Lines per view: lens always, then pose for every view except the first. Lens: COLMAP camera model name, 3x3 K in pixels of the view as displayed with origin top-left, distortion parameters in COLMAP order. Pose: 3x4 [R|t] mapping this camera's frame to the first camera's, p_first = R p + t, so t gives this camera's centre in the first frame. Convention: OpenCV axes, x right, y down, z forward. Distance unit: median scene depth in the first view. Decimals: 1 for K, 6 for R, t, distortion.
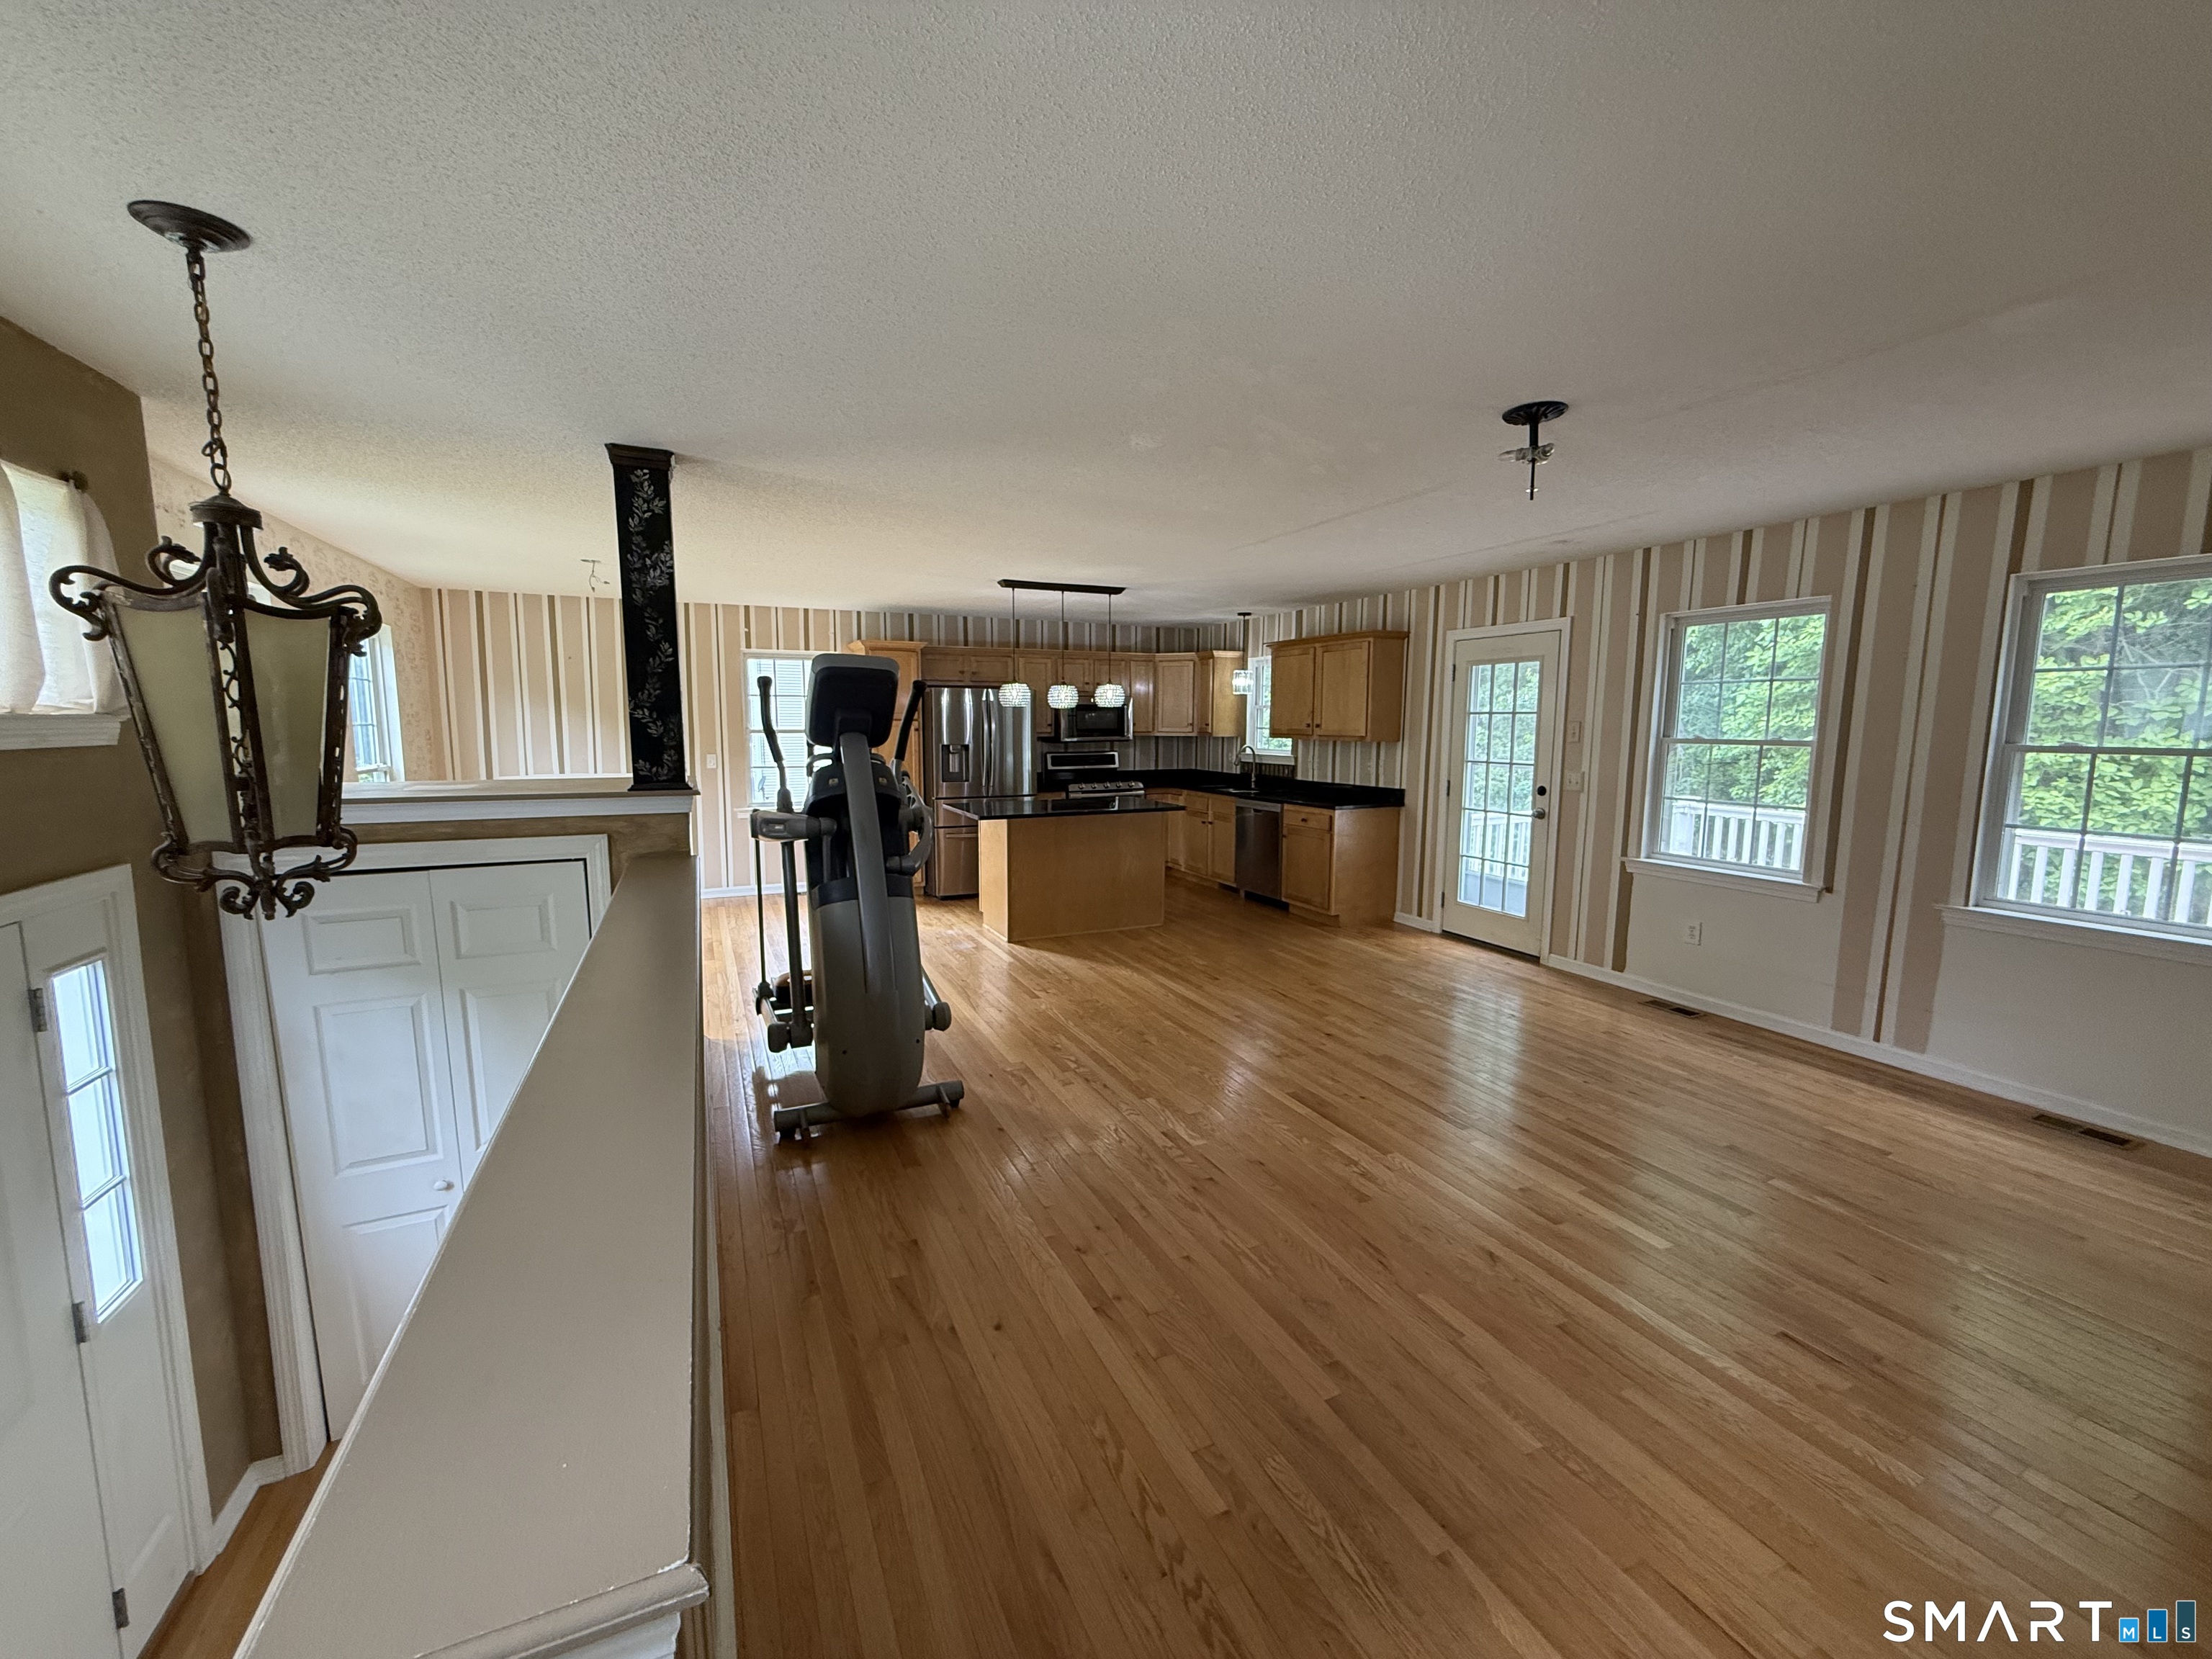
lens RADIAL K [[889.1, 0, 1095.9], [0, 889.1, 833.1], [0, 0, 1]] dist [-0.011195, 0.006218]
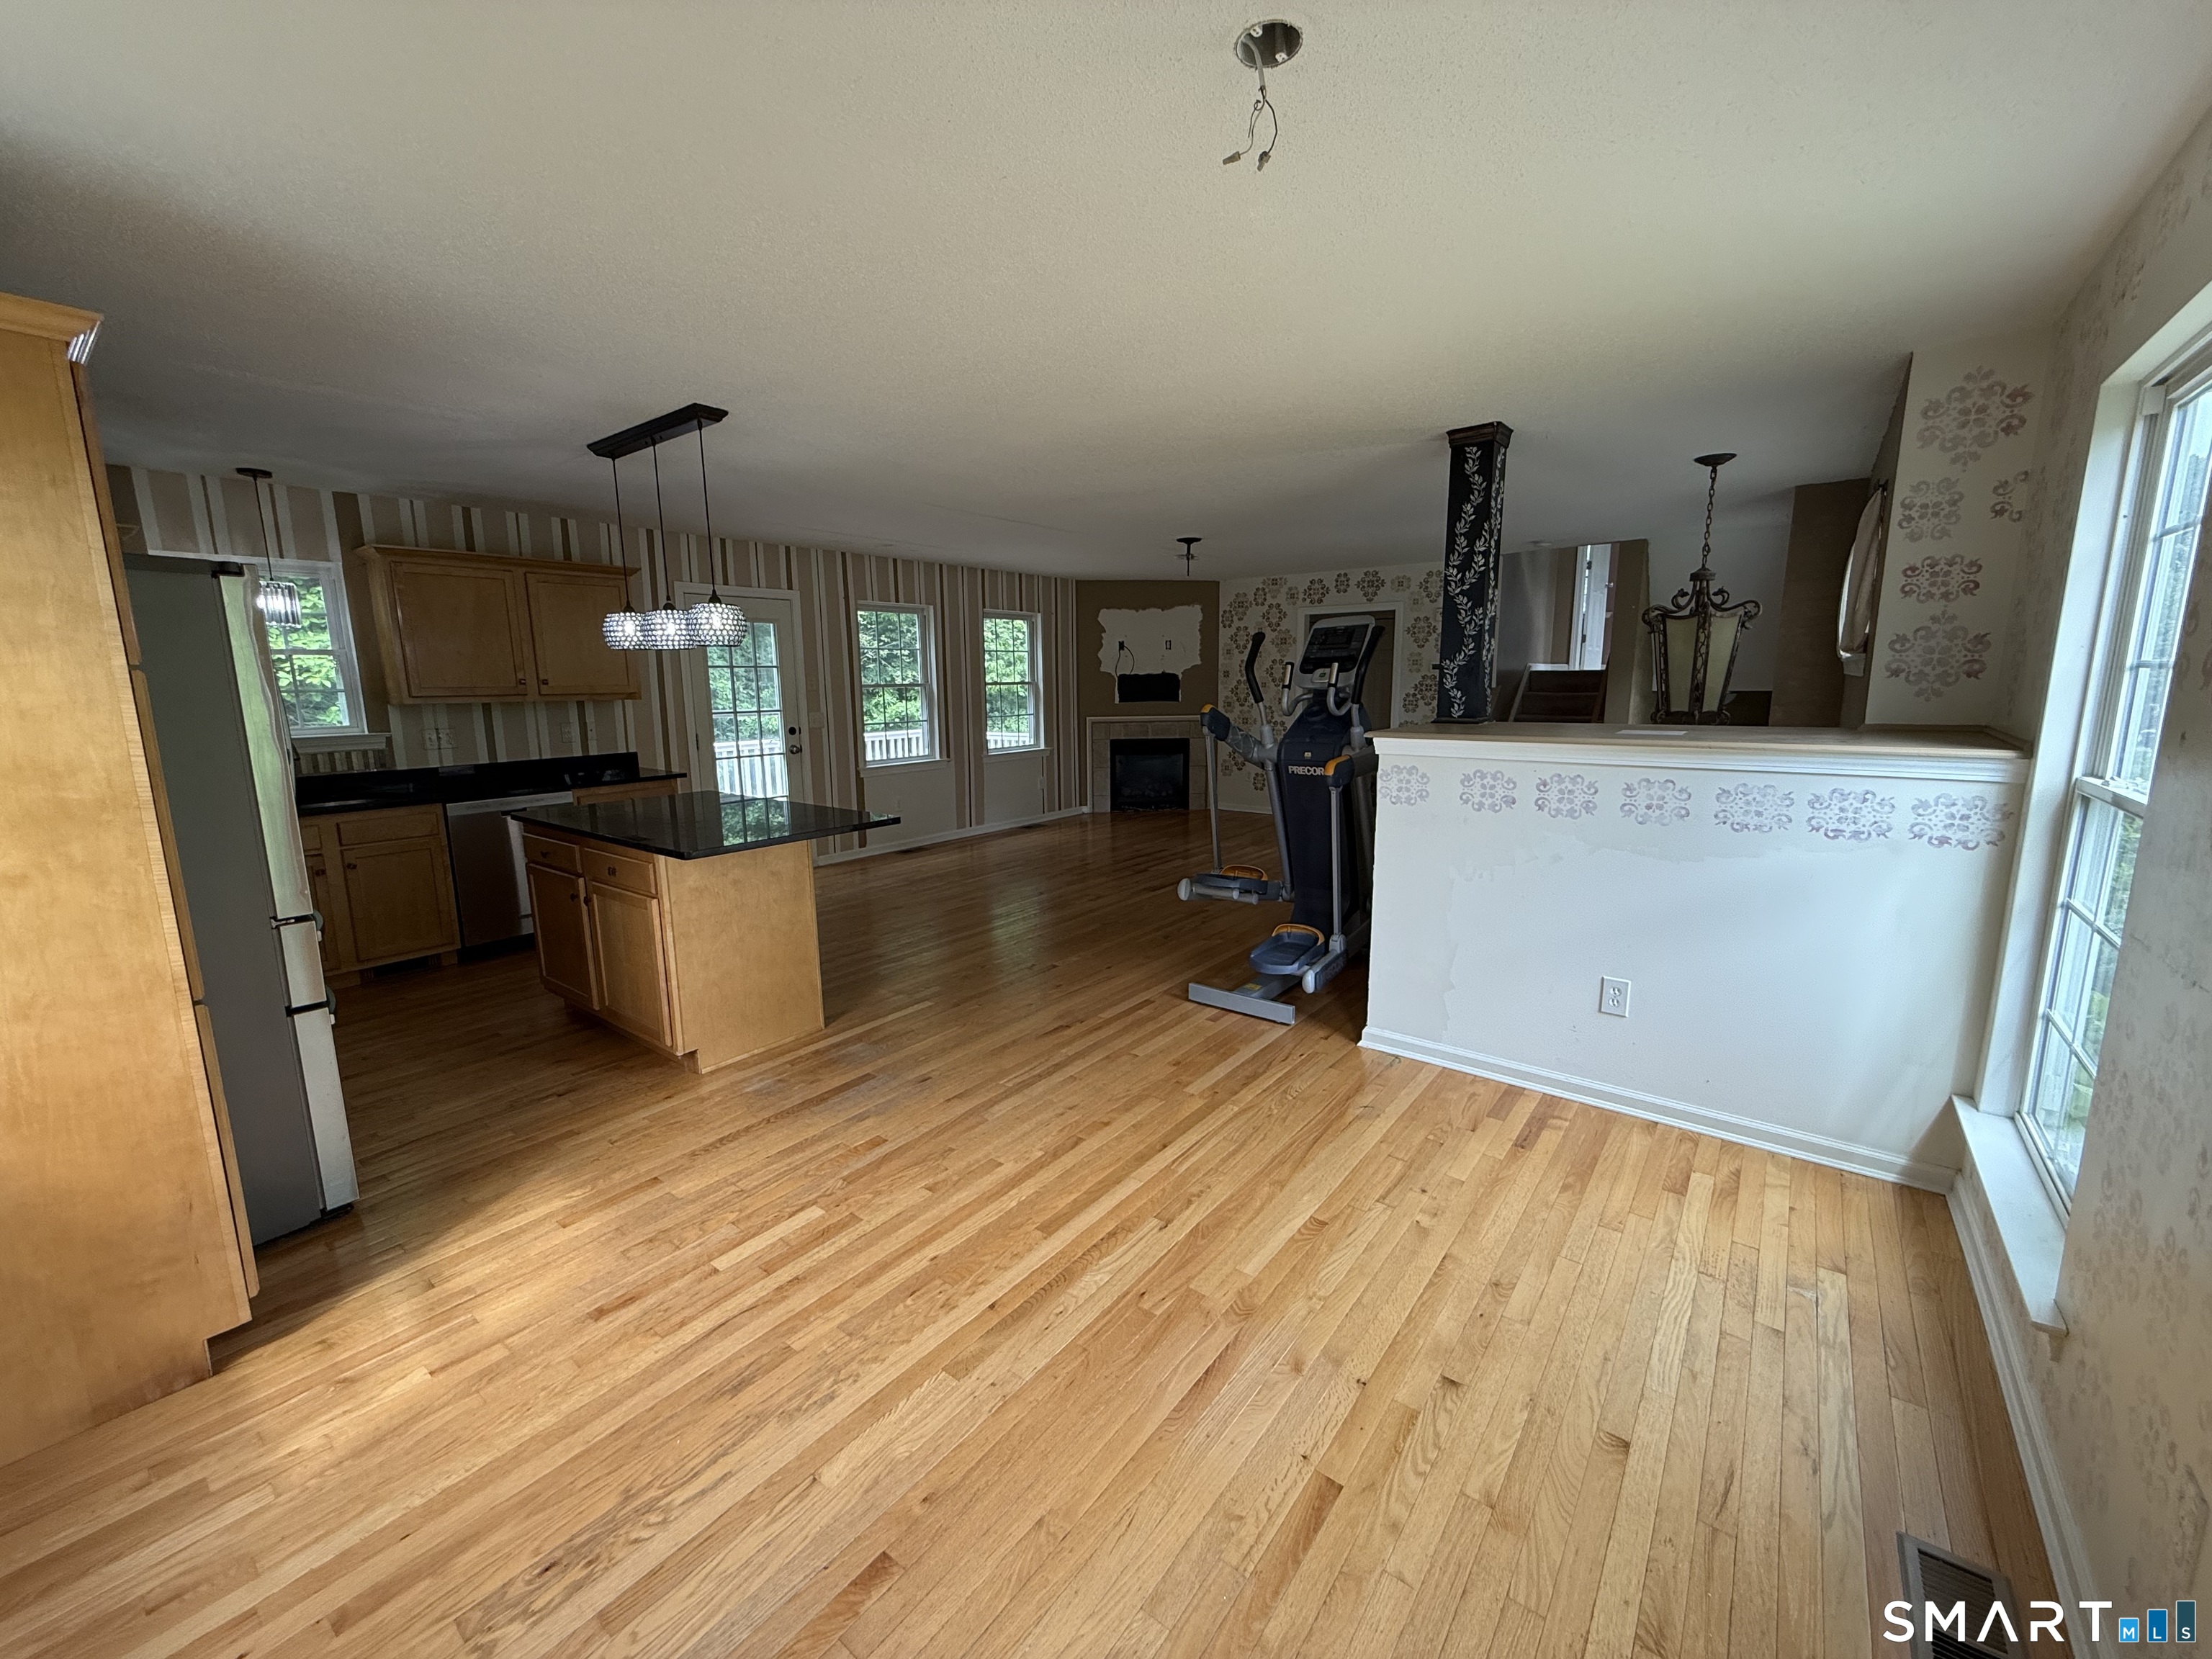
lens RADIAL K [[889.1, 0, 1095.9], [0, 889.1, 833.1], [0, 0, 1]] dist [-0.011195, 0.006218]
pose [[-0.464871, -0.148111, 0.872902, -0.516176], [0.122216, 0.965735, 0.228950, -0.092640], [-0.876902, 0.213115, -0.430841, 0.779259]]
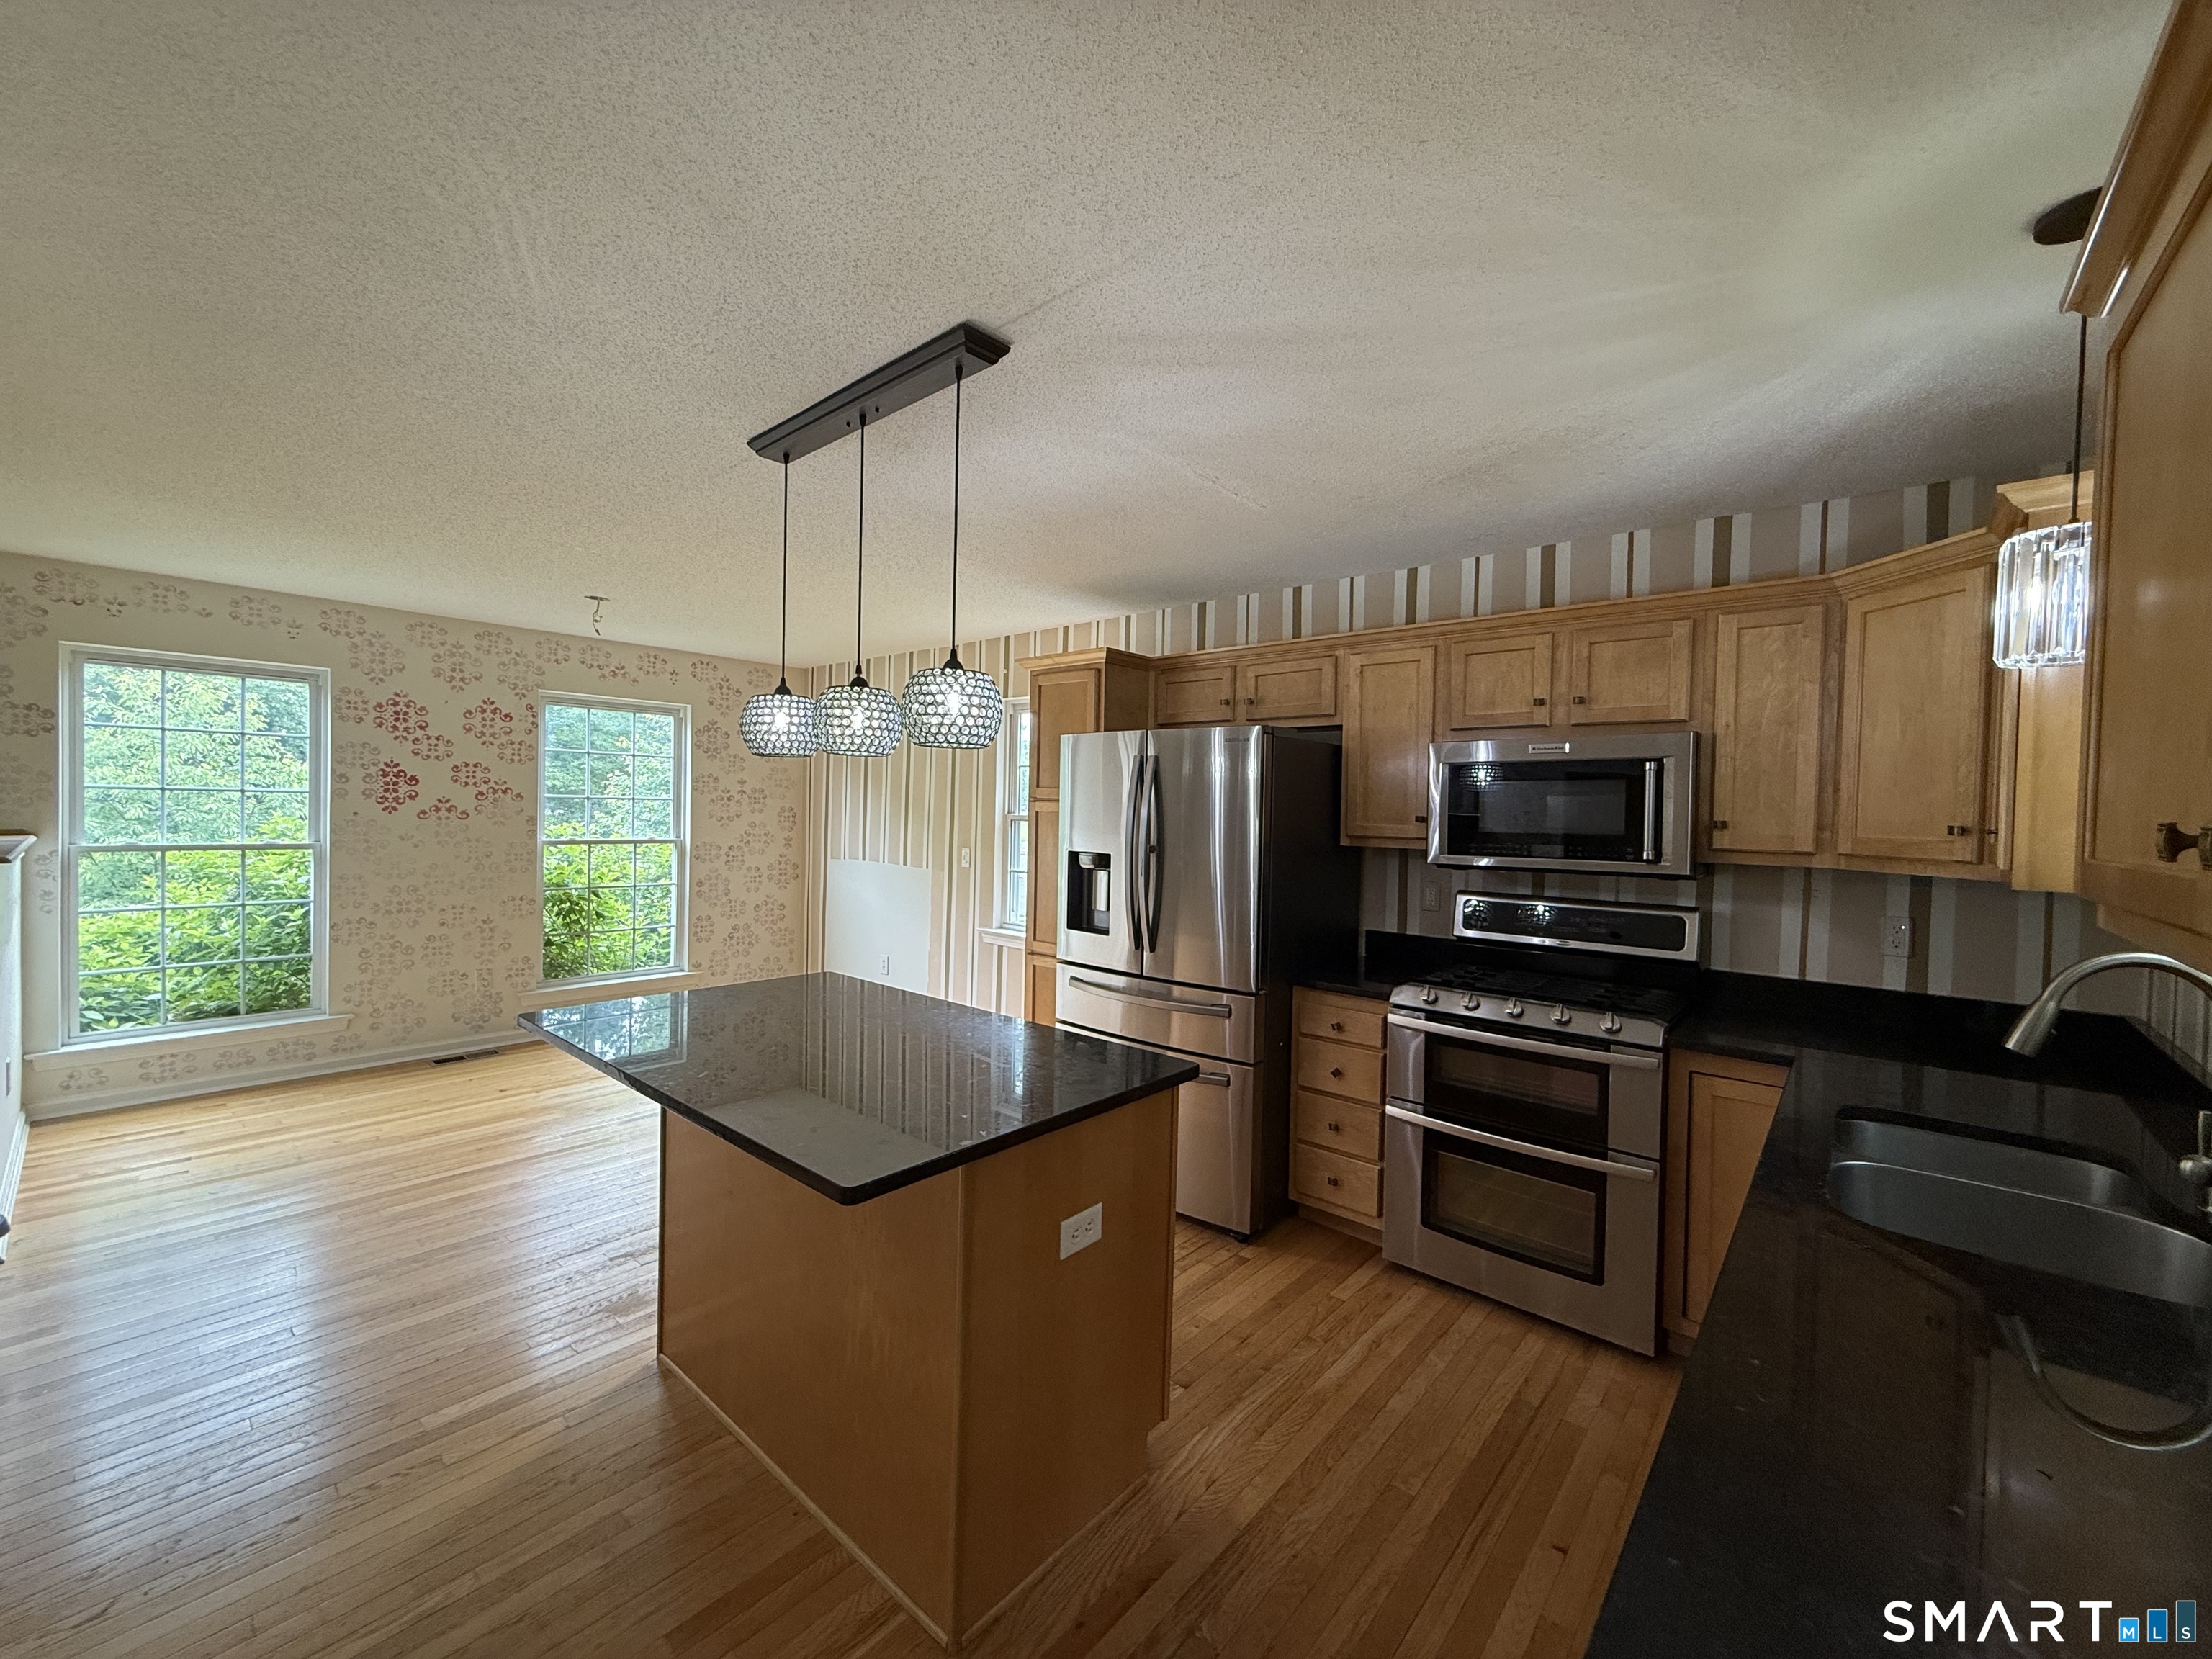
lens RADIAL K [[889.1, 0, 1095.9], [0, 889.1, 833.1], [0, 0, 1]] dist [-0.011195, 0.006218]
pose [[0.408842, 0.030886, -0.912083, 0.226686], [-0.132366, 0.990866, -0.025780, -0.086317], [0.902955, 0.131269, 0.409195, 0.705086]]
